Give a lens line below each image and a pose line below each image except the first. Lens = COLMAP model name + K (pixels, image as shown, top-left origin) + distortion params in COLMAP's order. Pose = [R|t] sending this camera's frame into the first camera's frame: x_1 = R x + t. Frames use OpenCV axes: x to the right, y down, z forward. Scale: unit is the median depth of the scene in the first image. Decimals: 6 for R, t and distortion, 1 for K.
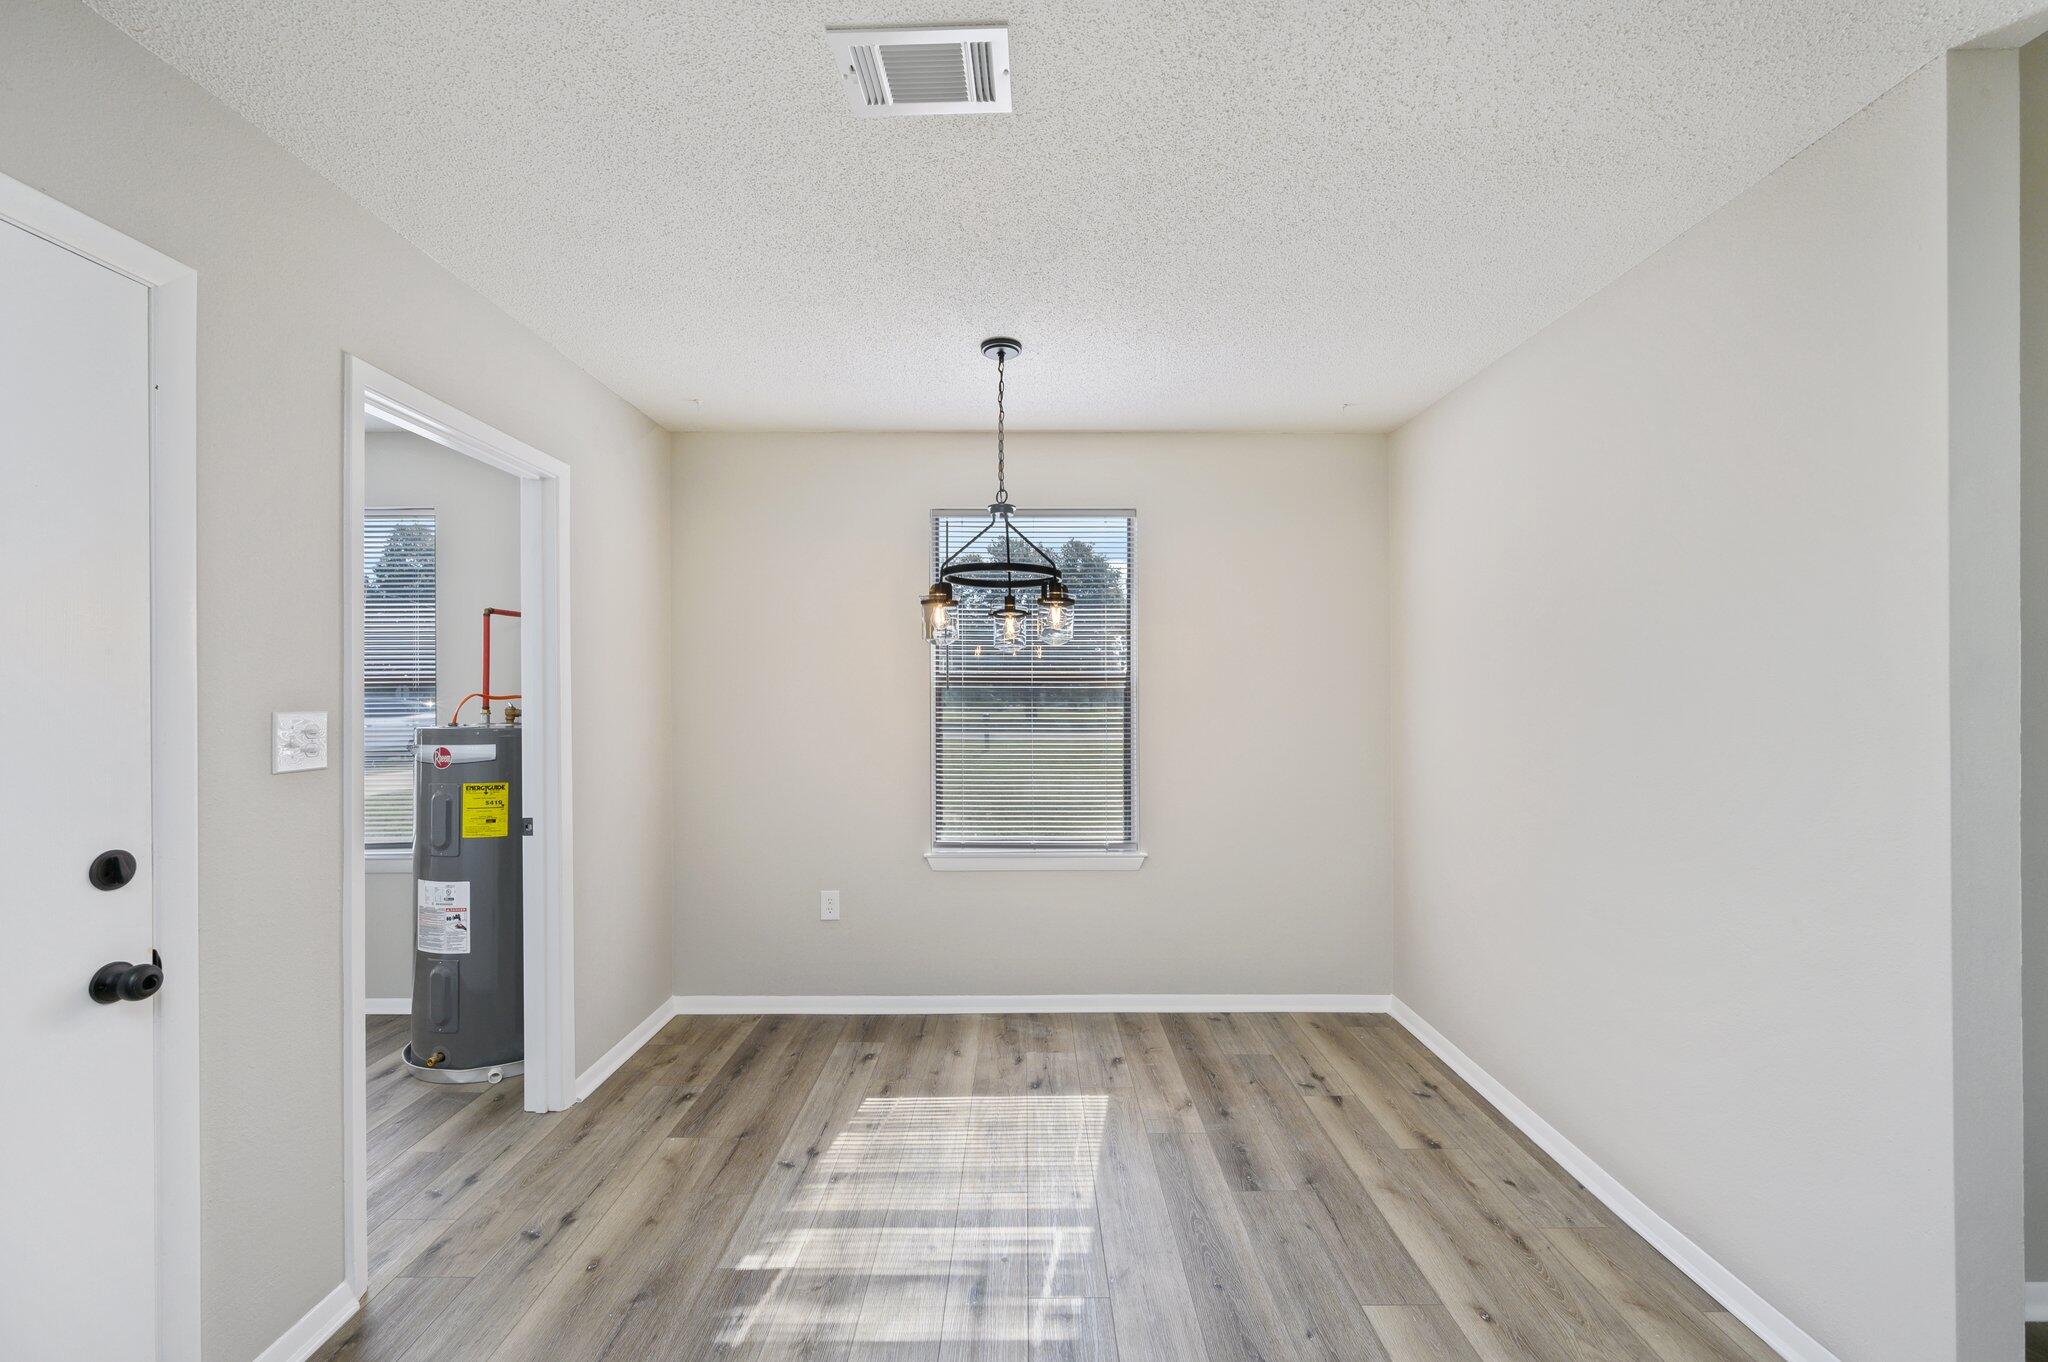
lens RADIAL K [[822.7, 0, 1026.5], [0, 822.7, 684.7], [0, 0, 1]] dist [-0.001931, -0.000111]
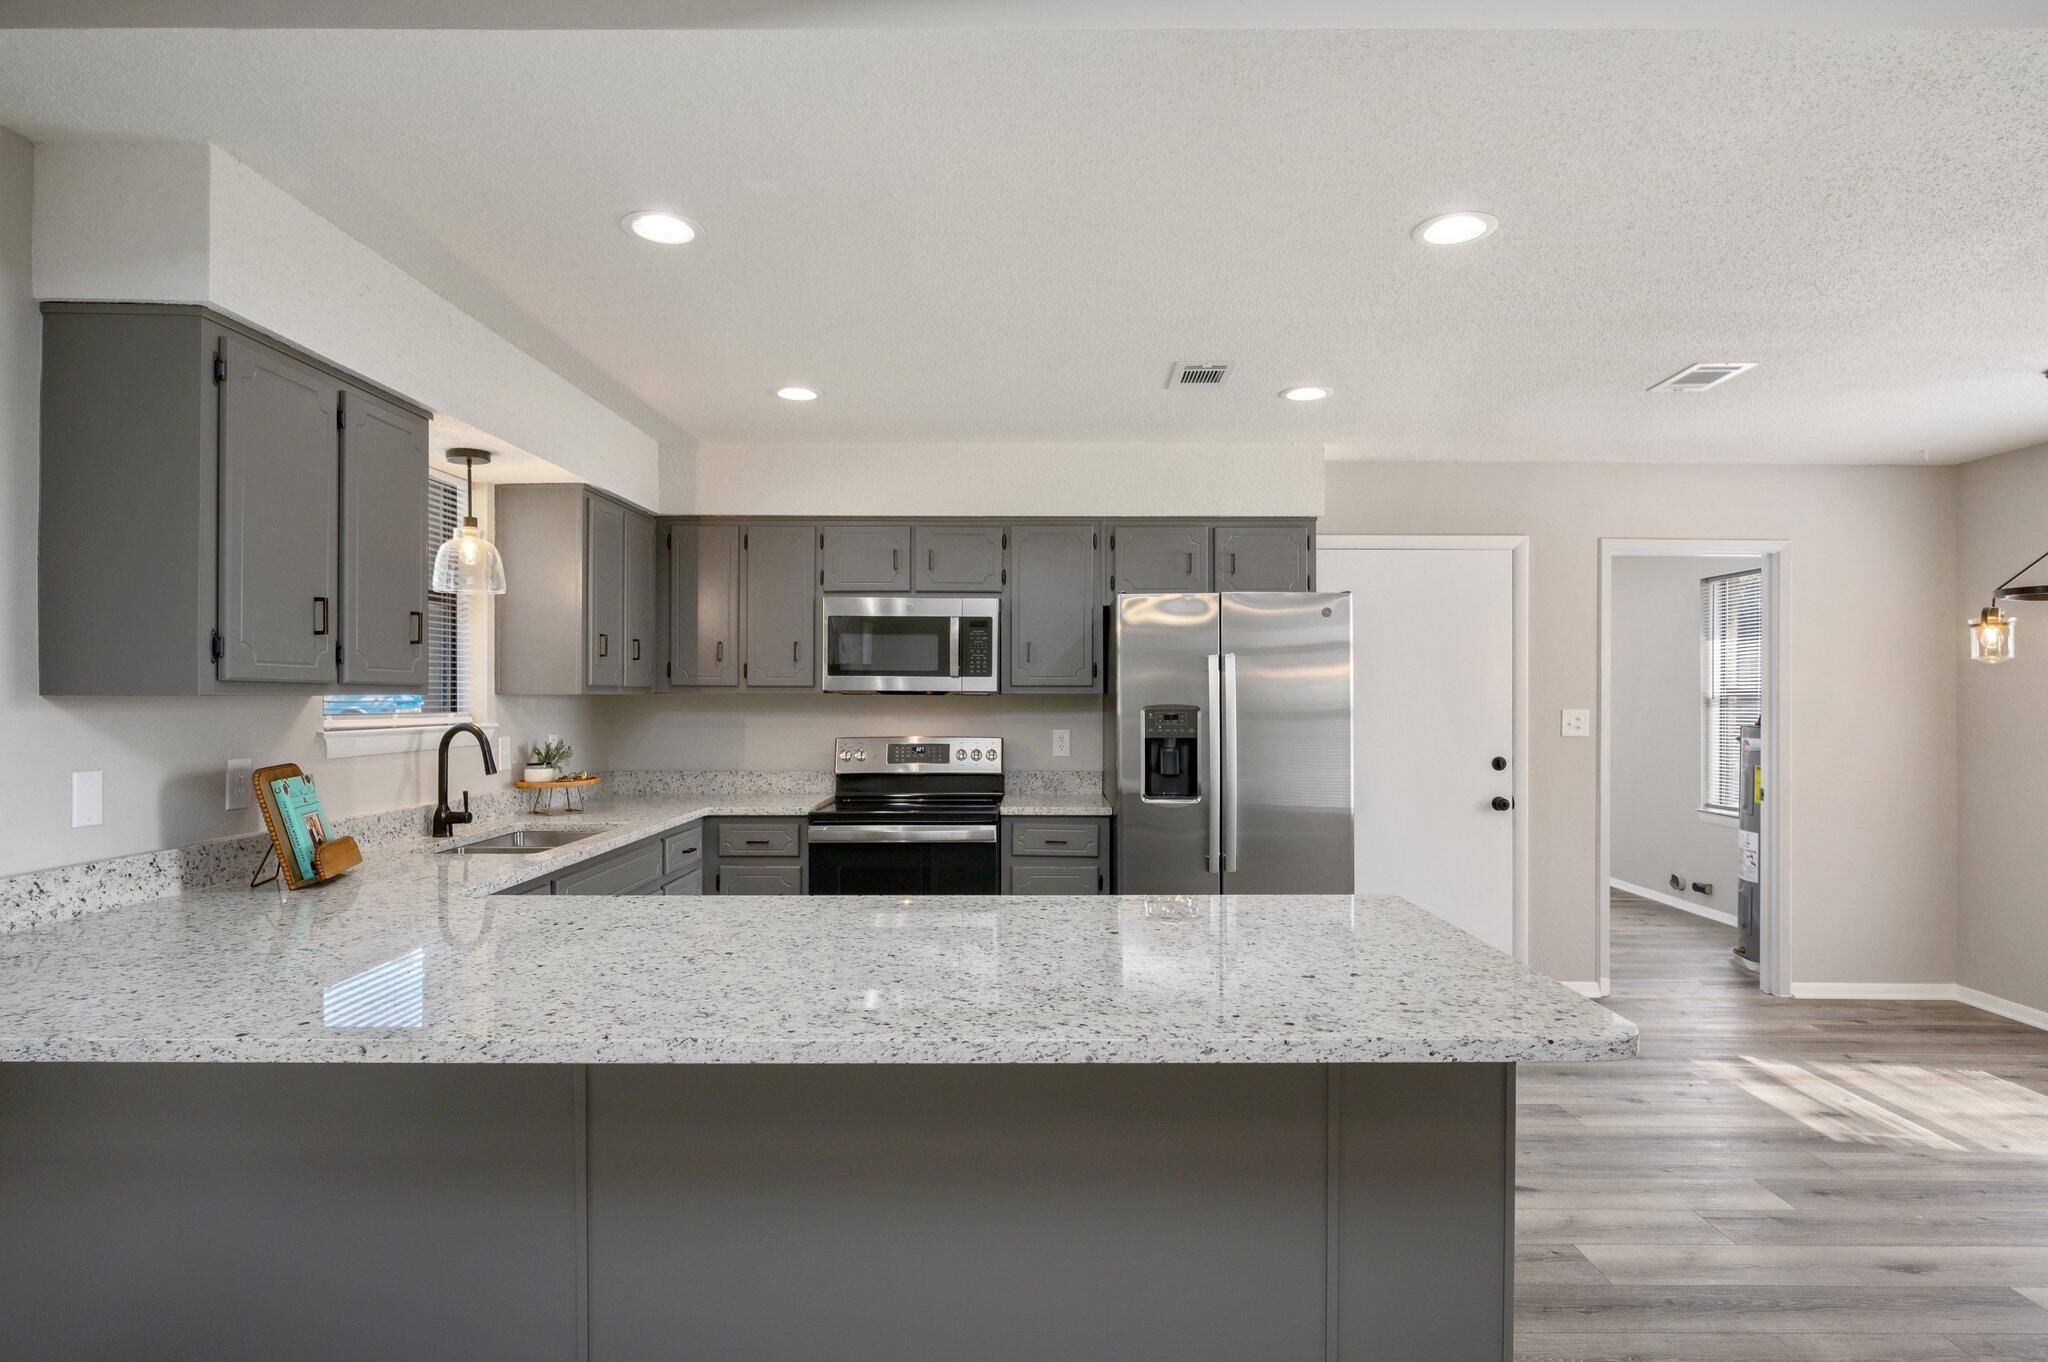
lens RADIAL K [[1065.9, 0, 1029.3], [0, 1065.9, 695.4], [0, 0, 1]] dist [-0.009497, -0.001948]
pose [[-0.009379, 0.004011, -0.999948, 1.634996], [-0.002514, 0.999989, 0.004035, -0.011406], [0.999953, 0.002552, -0.009369, -0.367299]]
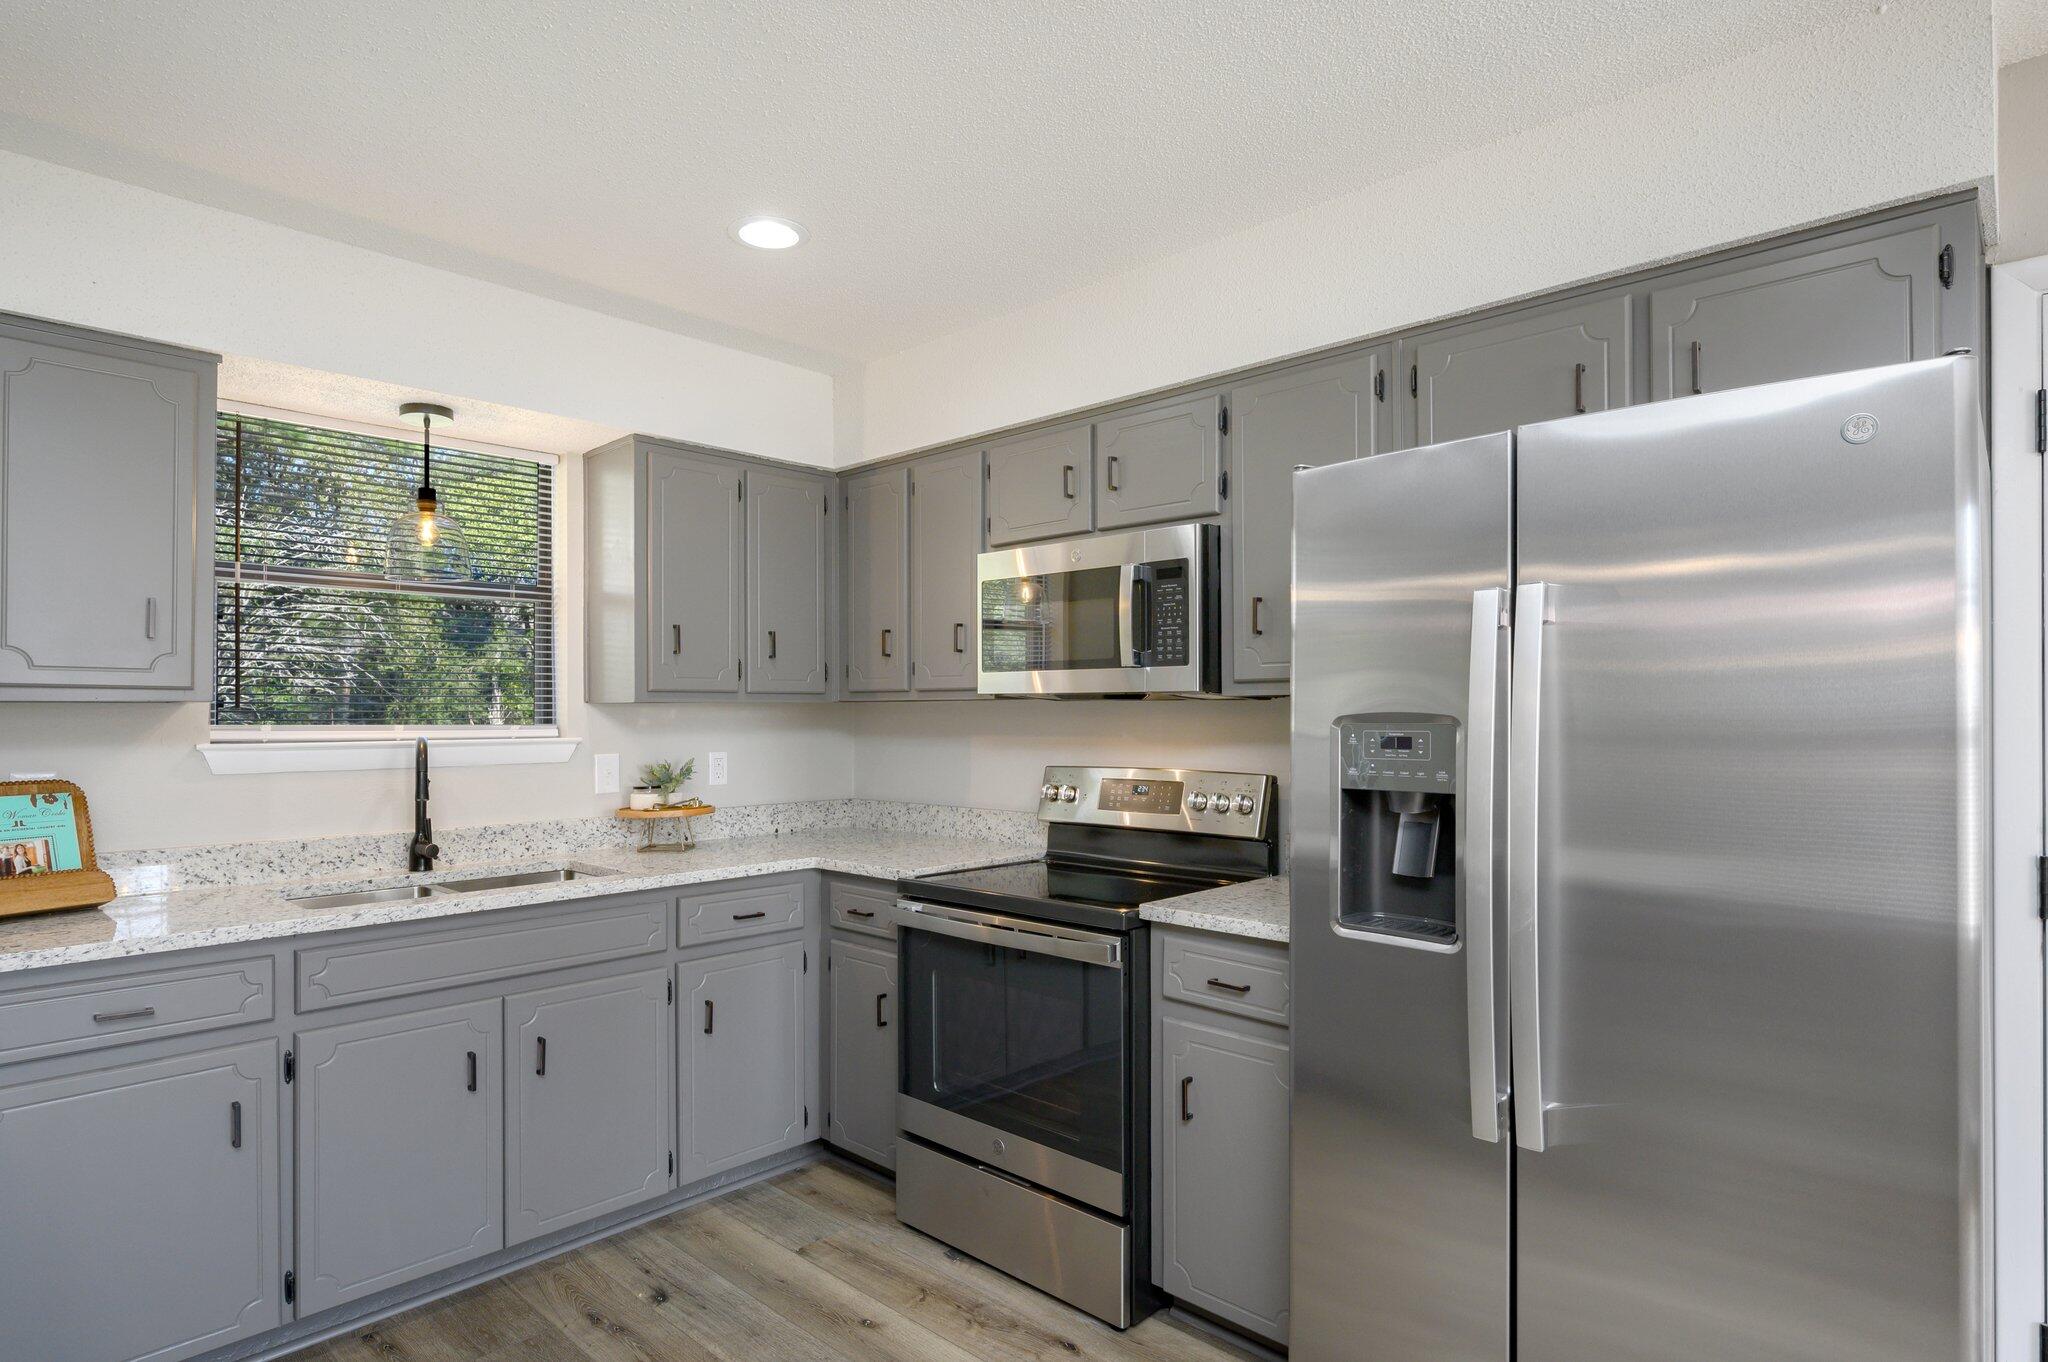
lens RADIAL K [[1065.9, 0, 1022.3], [0, 1065.9, 711.5], [0, 0, 1]] dist [-0.009497, -0.001948]
pose [[-0.690583, 0.004801, -0.723237, 0.473490], [0.005164, 0.999985, 0.001707, 0.009145], [0.723235, -0.002556, -0.690598, 0.233501]]
